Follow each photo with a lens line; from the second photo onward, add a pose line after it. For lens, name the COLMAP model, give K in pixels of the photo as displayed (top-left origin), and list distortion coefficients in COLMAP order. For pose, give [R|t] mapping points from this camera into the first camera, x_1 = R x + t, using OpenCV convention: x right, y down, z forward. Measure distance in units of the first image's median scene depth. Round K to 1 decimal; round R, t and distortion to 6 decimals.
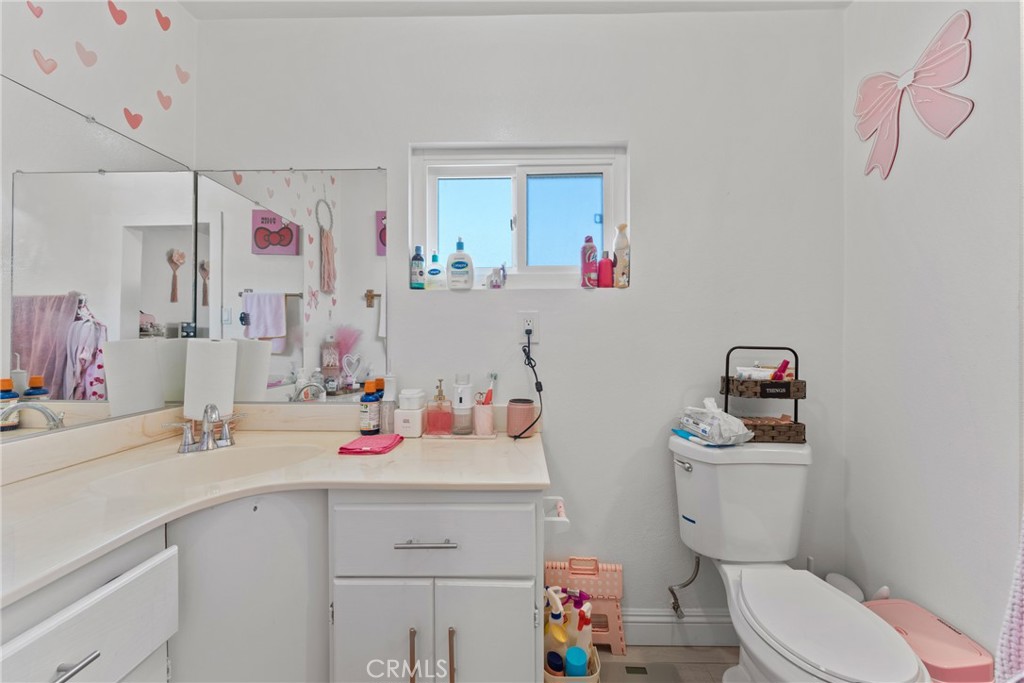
lens RADIAL K [[411.4, 0, 512.3], [0, 411.4, 336.9], [0, 0, 1]] dist [0.000961, 0.000006]
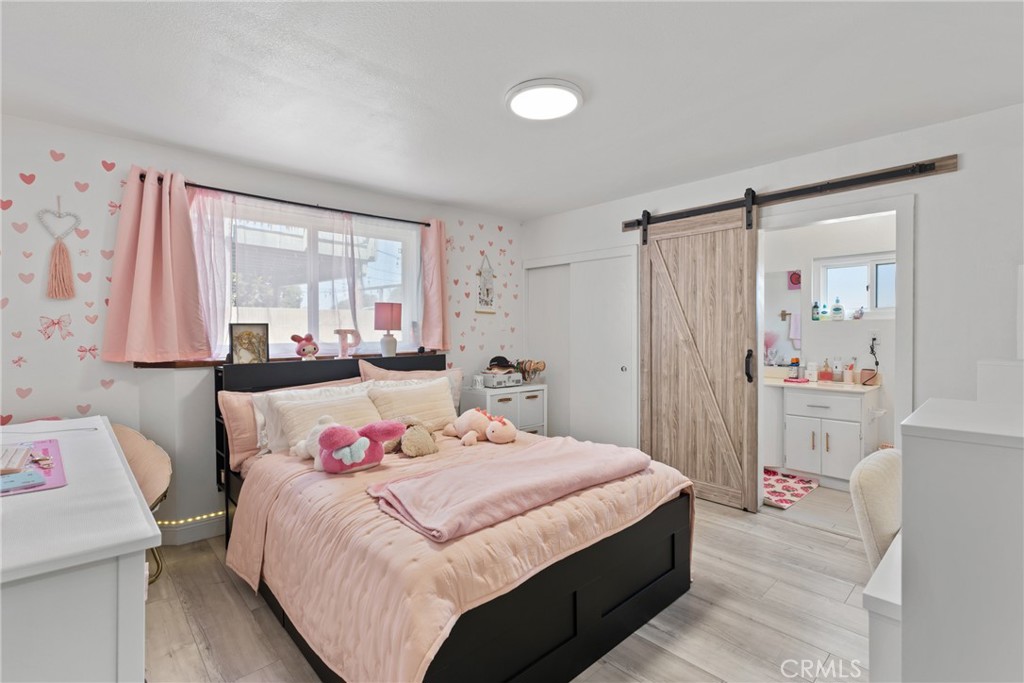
lens RADIAL K [[473.2, 0, 511.4], [0, 473.2, 333.3], [0, 0, 1]] dist [0.002206, 0.000167]
pose [[0.697257, 0.004499, -0.716807, 0.503595], [-0.000450, 0.999983, 0.005839, -0.057633], [0.716821, -0.003748, 0.697247, -2.164206]]
